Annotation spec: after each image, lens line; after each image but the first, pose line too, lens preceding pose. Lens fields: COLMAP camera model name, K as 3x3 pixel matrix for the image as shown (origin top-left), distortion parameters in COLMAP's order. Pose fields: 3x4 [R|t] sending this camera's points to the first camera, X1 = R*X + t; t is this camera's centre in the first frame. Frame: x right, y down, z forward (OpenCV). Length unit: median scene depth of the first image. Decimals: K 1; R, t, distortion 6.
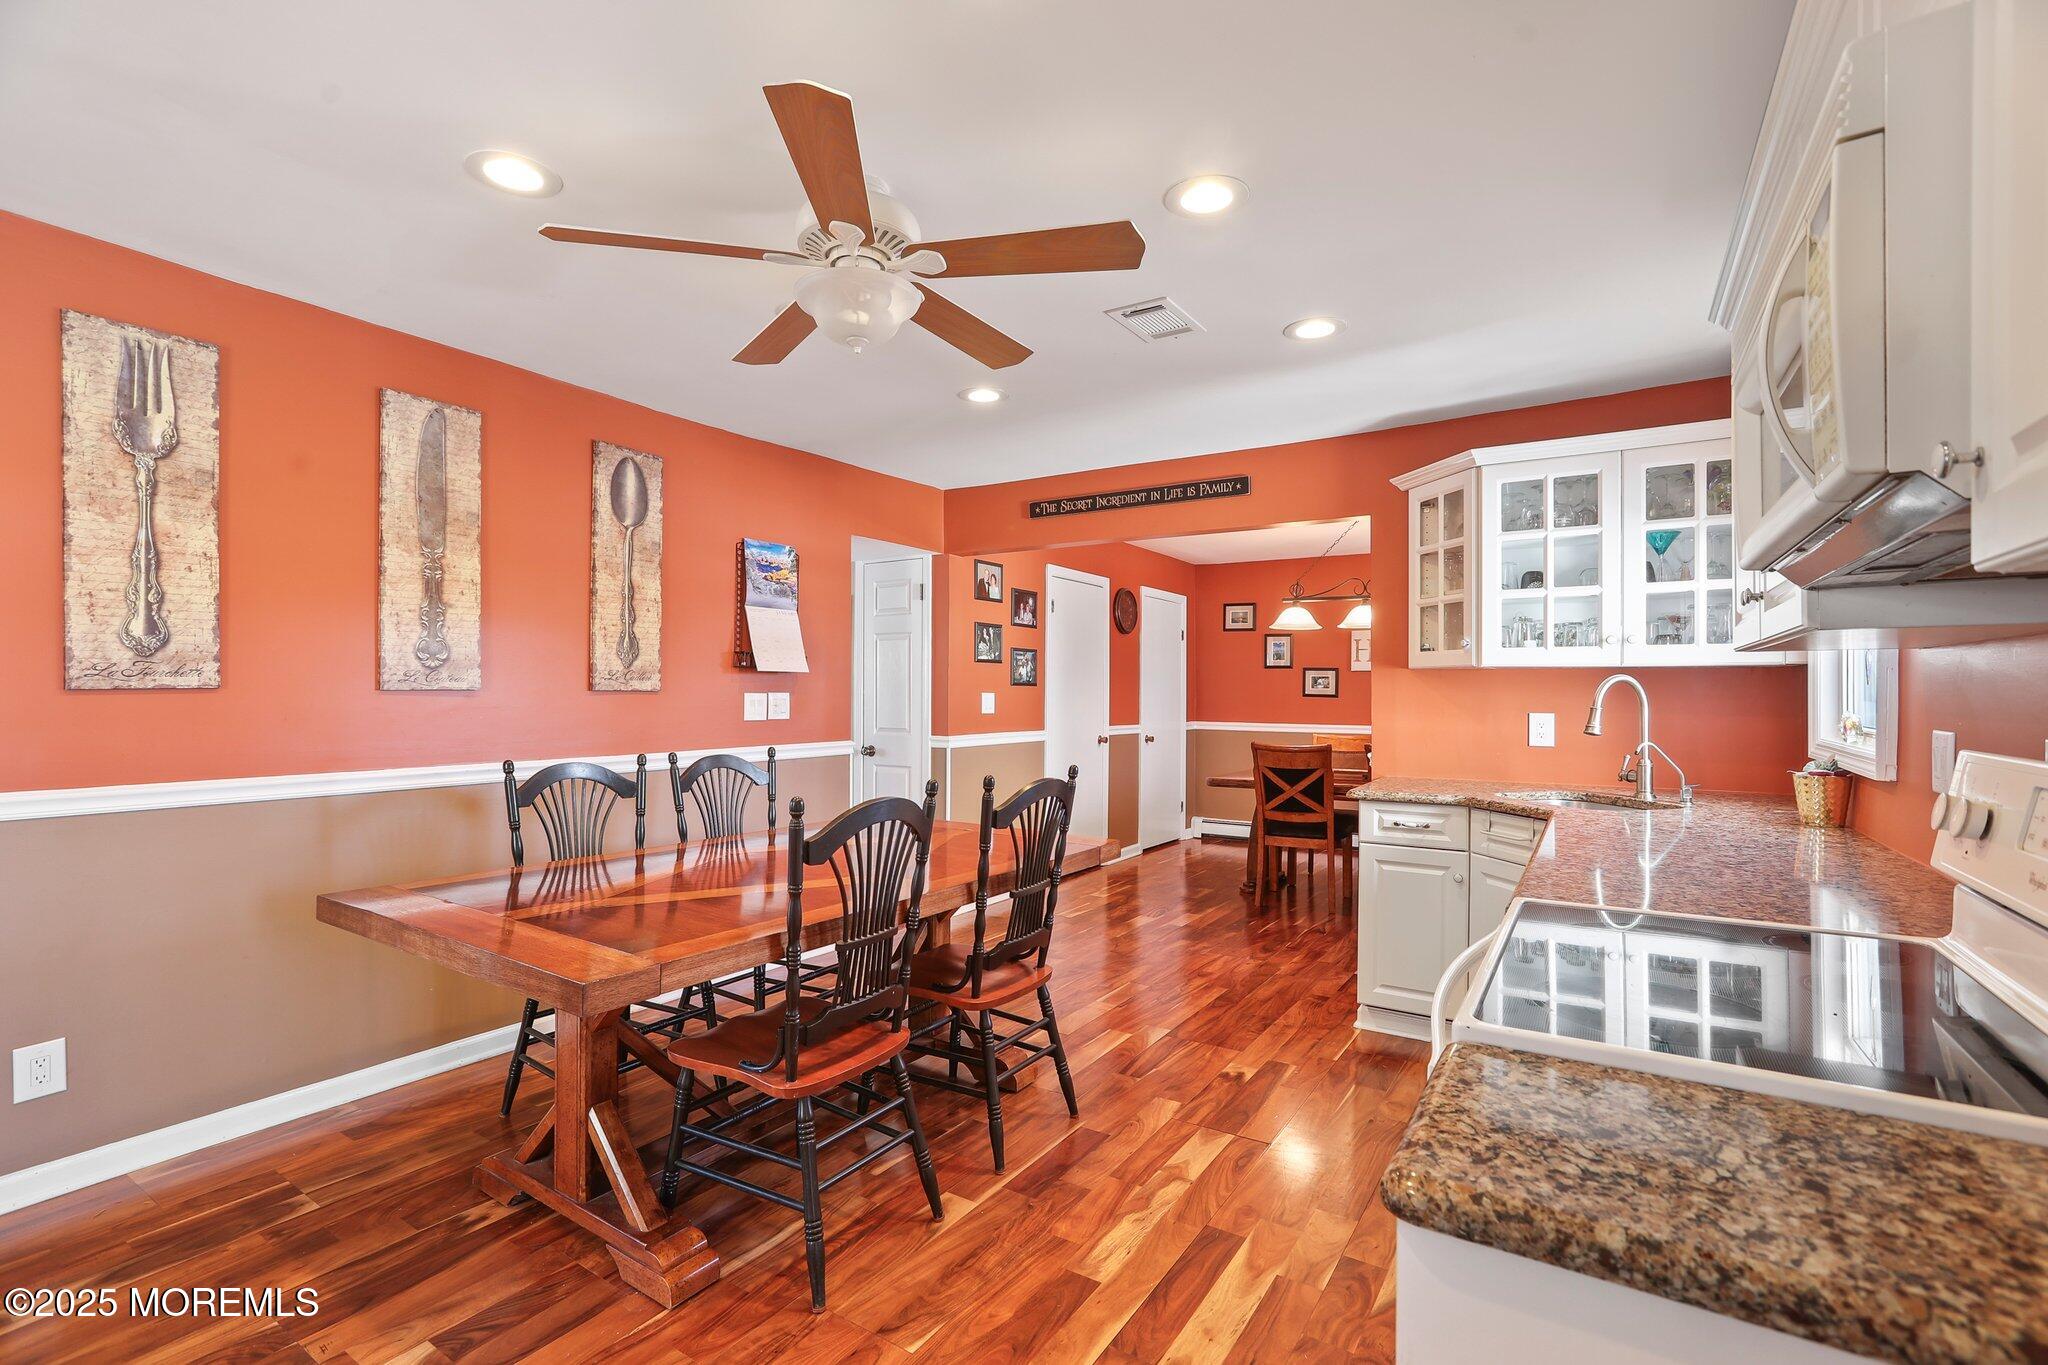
lens RADIAL K [[931.9, 0, 1028.0], [0, 931.9, 690.7], [0, 0, 1]] dist [-0.022851, 0.012430]
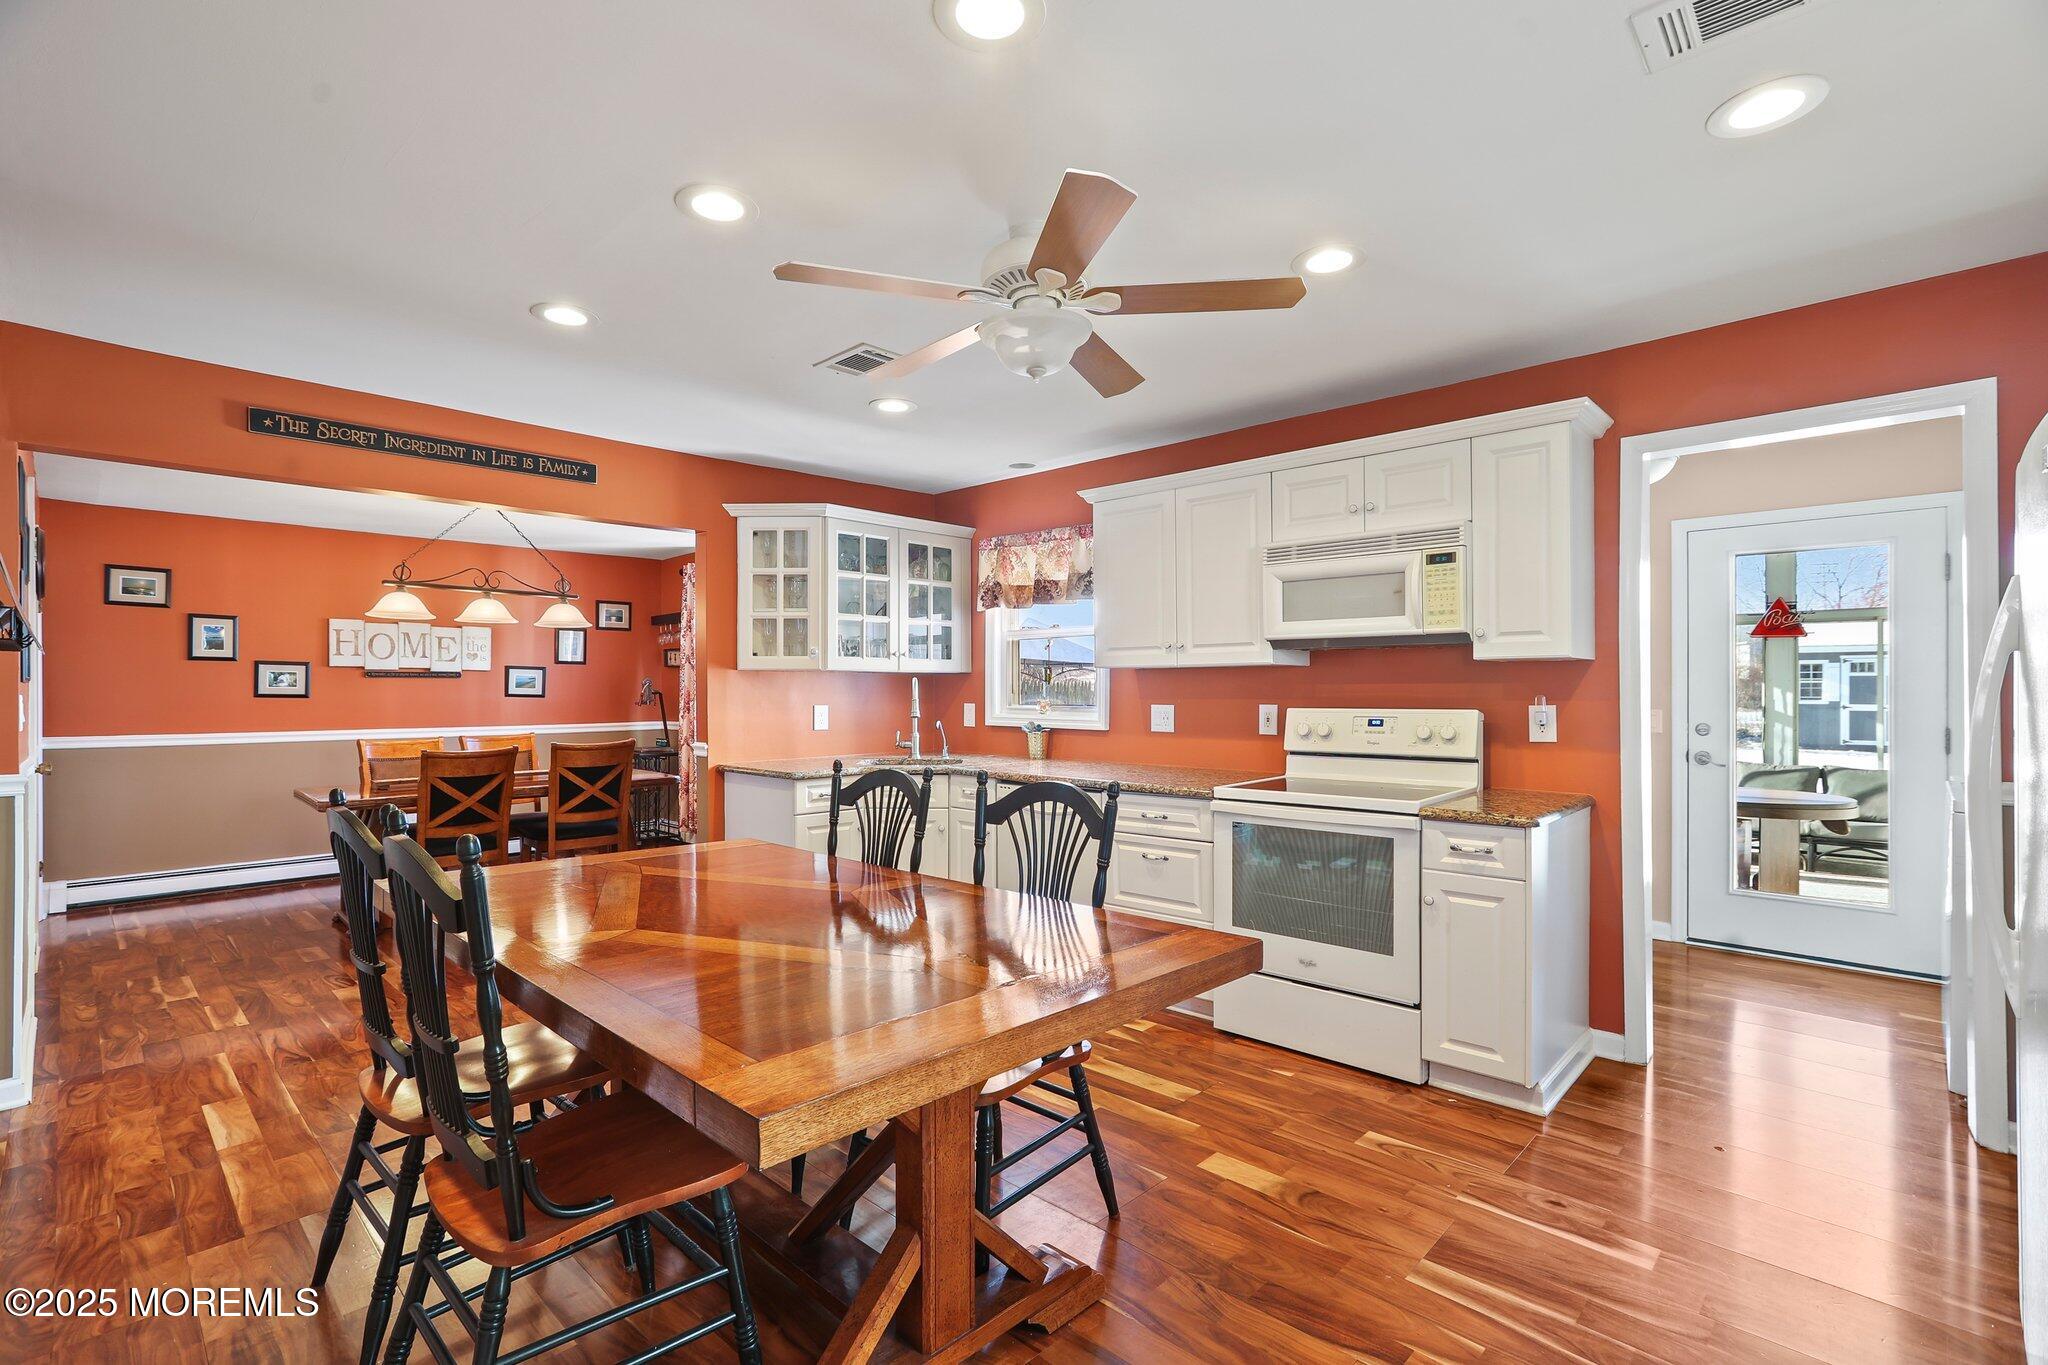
lens RADIAL K [[931.9, 0, 1013.7], [0, 931.9, 692.5], [0, 0, 1]] dist [-0.022851, 0.012430]
pose [[0.197180, -0.006292, 0.980347, -0.643670], [0.002913, 0.999979, 0.005832, -0.001156], [-0.980363, 0.001706, 0.197195, 0.409078]]
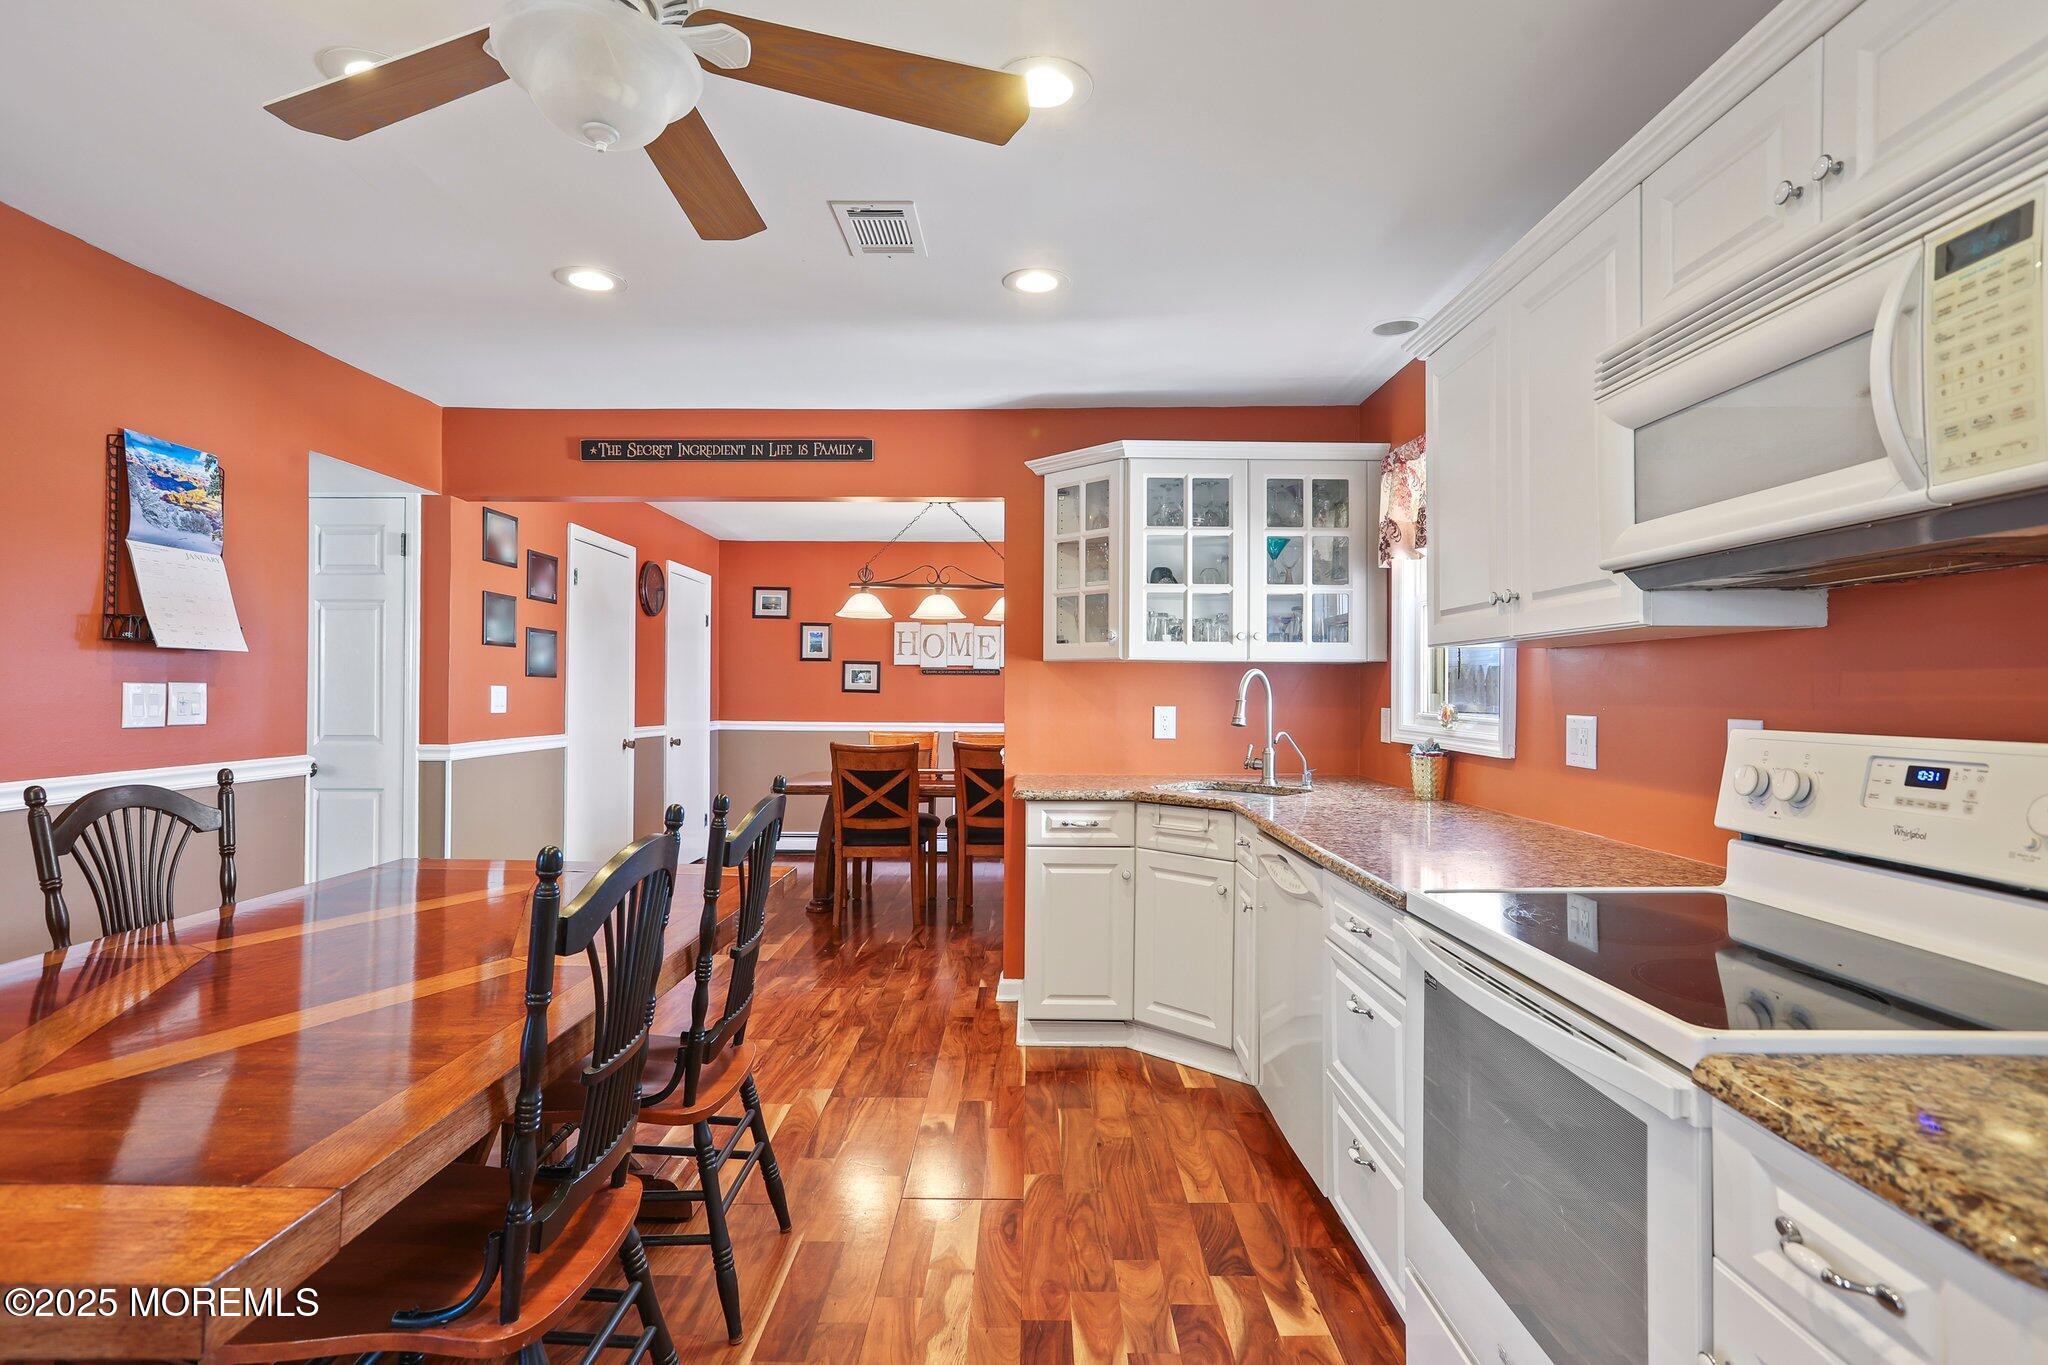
lens RADIAL K [[996.5, 0, 1022.8], [0, 996.5, 686.0], [0, 0, 1]] dist [-0.013413, 0.009383]
pose [[0.844753, 0.003698, 0.535143, -0.153645], [-0.002436, 0.999992, -0.003066, 0.004986], [-0.535150, 0.001286, 0.844756, 0.132442]]
